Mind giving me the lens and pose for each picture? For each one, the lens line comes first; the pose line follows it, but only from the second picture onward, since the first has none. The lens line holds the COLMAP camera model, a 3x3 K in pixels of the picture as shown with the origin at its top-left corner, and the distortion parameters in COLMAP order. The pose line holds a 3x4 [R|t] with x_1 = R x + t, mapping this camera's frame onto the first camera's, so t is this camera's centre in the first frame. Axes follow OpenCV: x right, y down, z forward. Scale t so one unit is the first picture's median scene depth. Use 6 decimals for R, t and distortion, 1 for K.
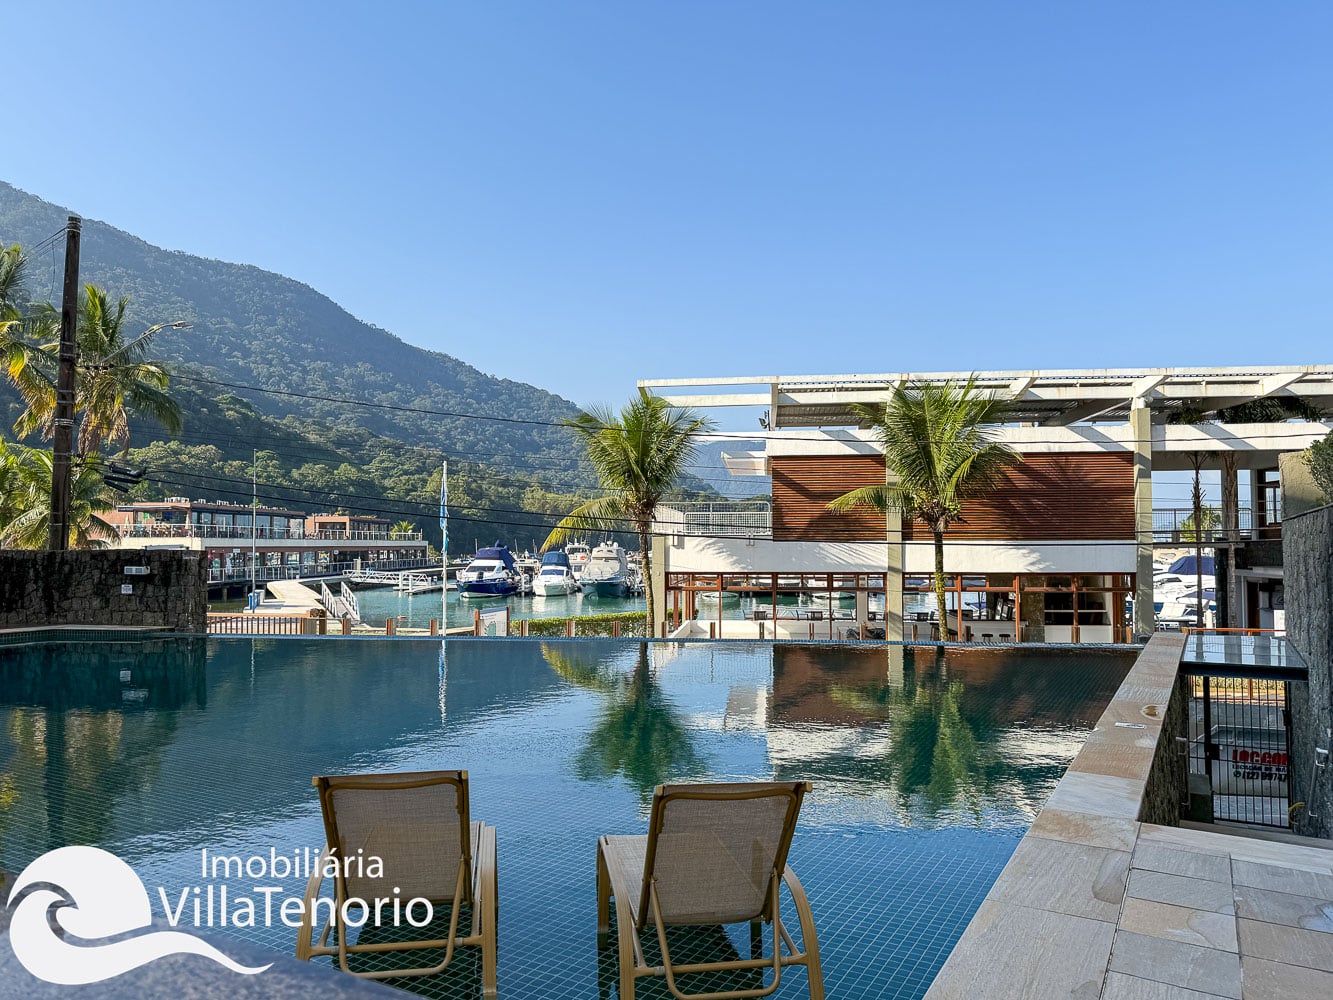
lens RADIAL K [[944.9, 0, 666.1], [0, 944.9, 517.9], [0, 0, 1]] dist [0.008025, -0.000794]
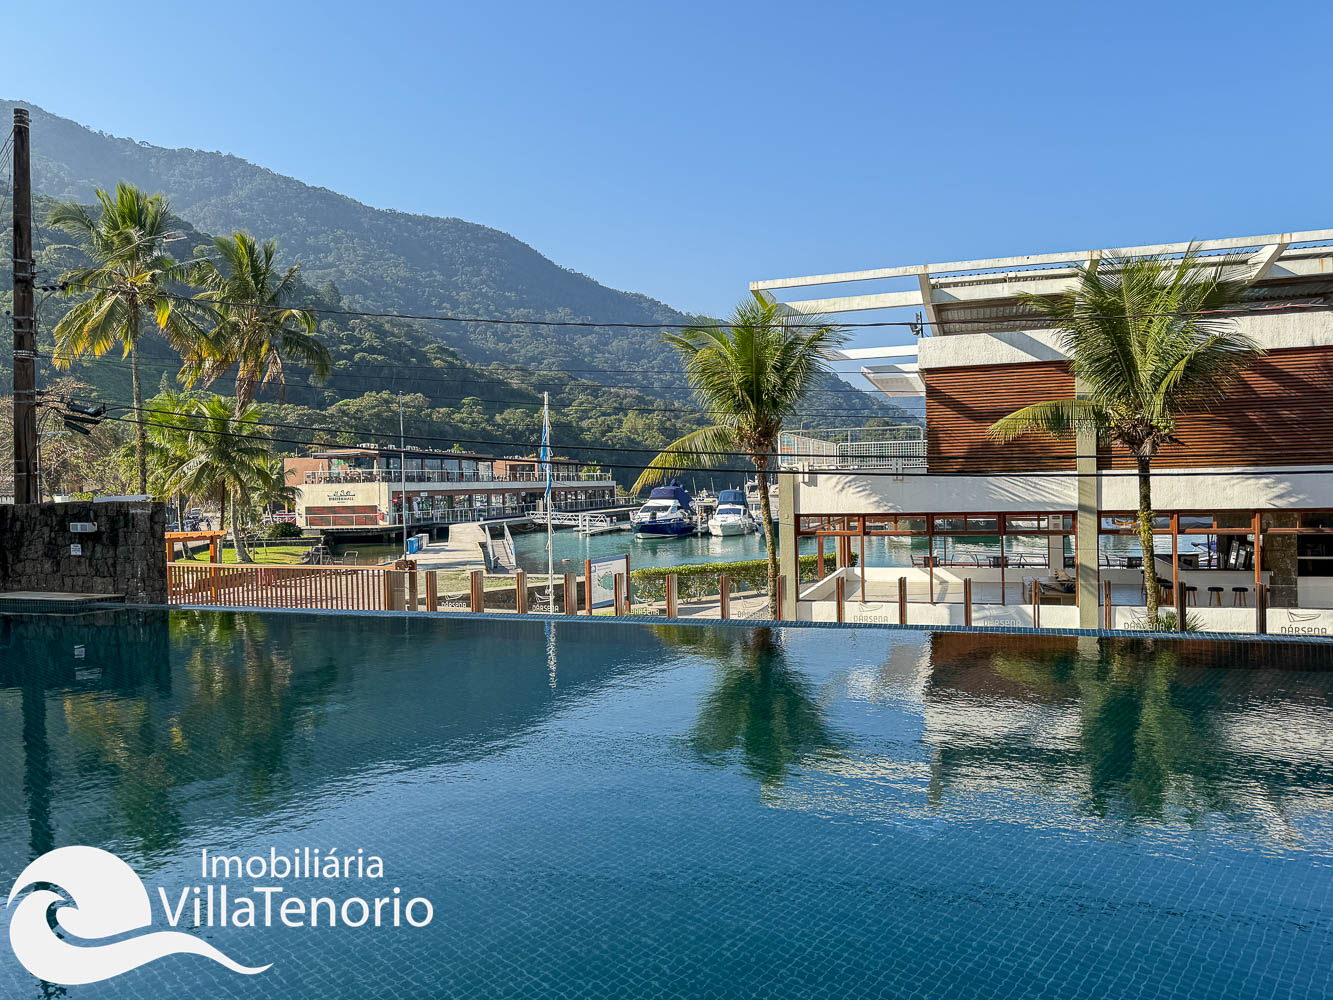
lens RADIAL K [[961.7, 0, 673.4], [0, 961.7, 508.6], [0, 0, 1]] dist [0.001656, -0.000412]
pose [[0.980178, -0.014760, -0.197569, 0.064285], [0.025903, 0.998208, 0.053936, 0.003808], [0.196419, -0.057984, 0.978804, 0.152072]]
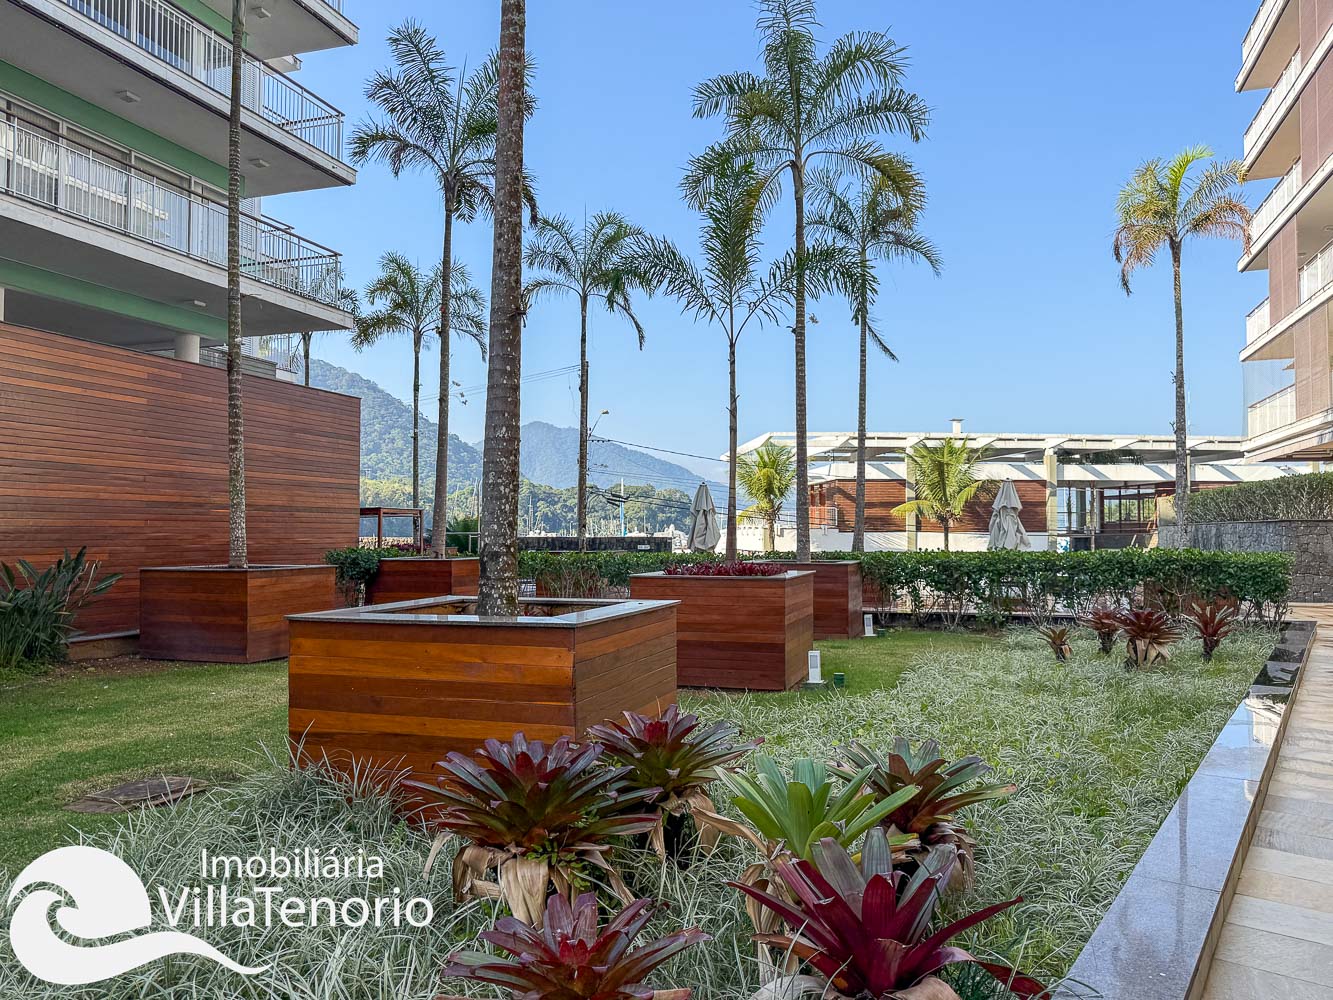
lens RADIAL K [[961.7, 0, 673.4], [0, 961.7, 508.6], [0, 0, 1]] dist [0.001656, -0.000412]
pose [[0.979837, 0.005556, 0.199720, -0.496168], [-0.005092, 0.999983, -0.002836, -0.010895], [-0.199732, 0.001762, 0.979849, -0.543572]]
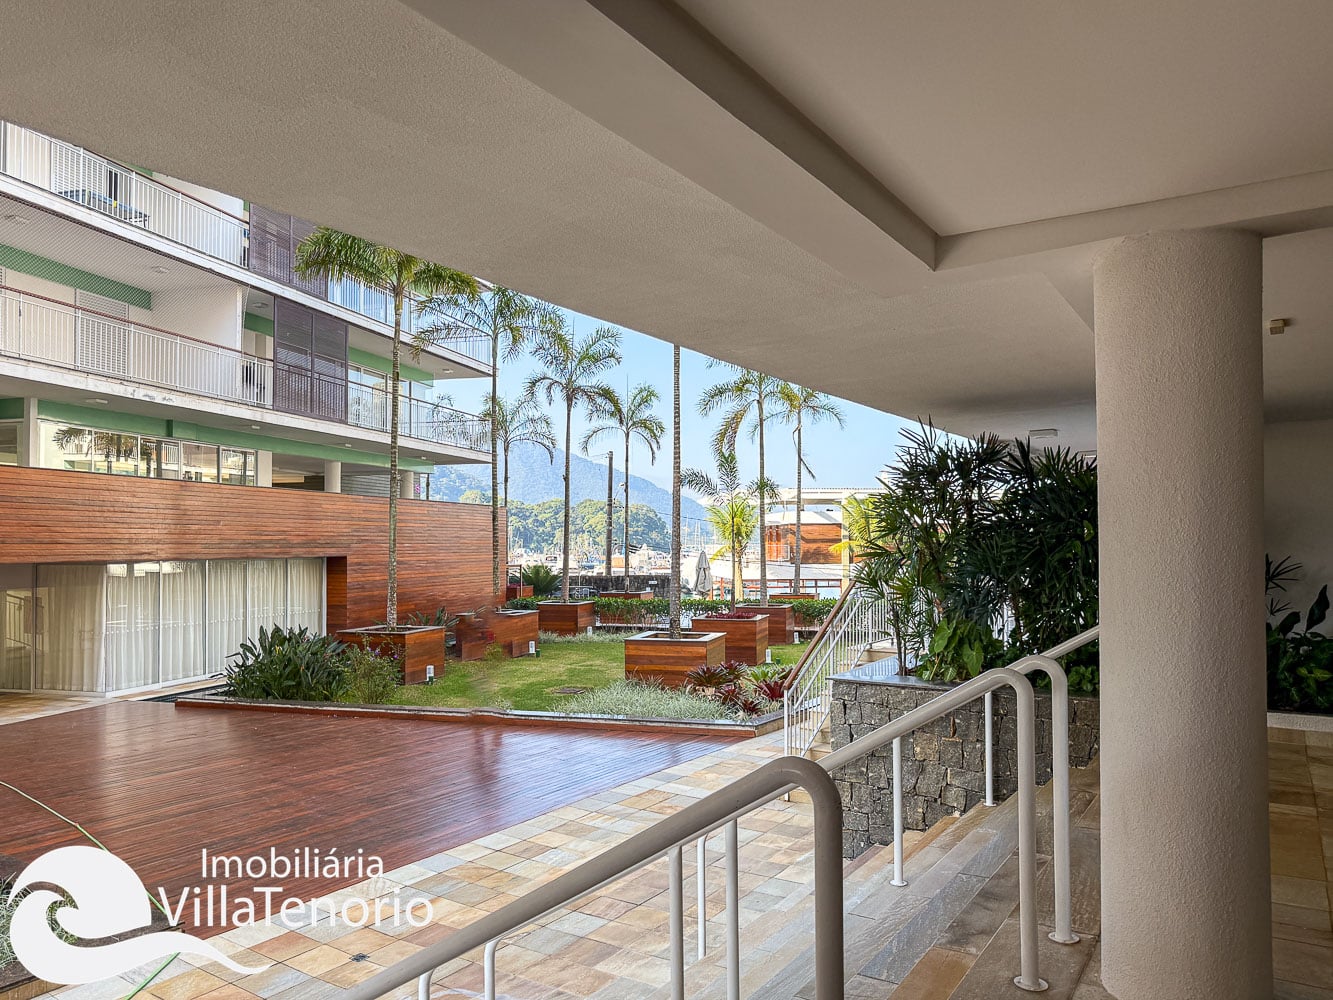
lens RADIAL K [[993.8, 0, 670.7], [0, 993.8, 501.4], [0, 0, 1]] dist [0.037174, -0.004276]
pose [[0.970768, 0.006595, 0.239930, -0.678297], [-0.003296, 0.999895, -0.014145, -0.081385], [-0.239998, 0.012940, 0.970687, -1.065344]]
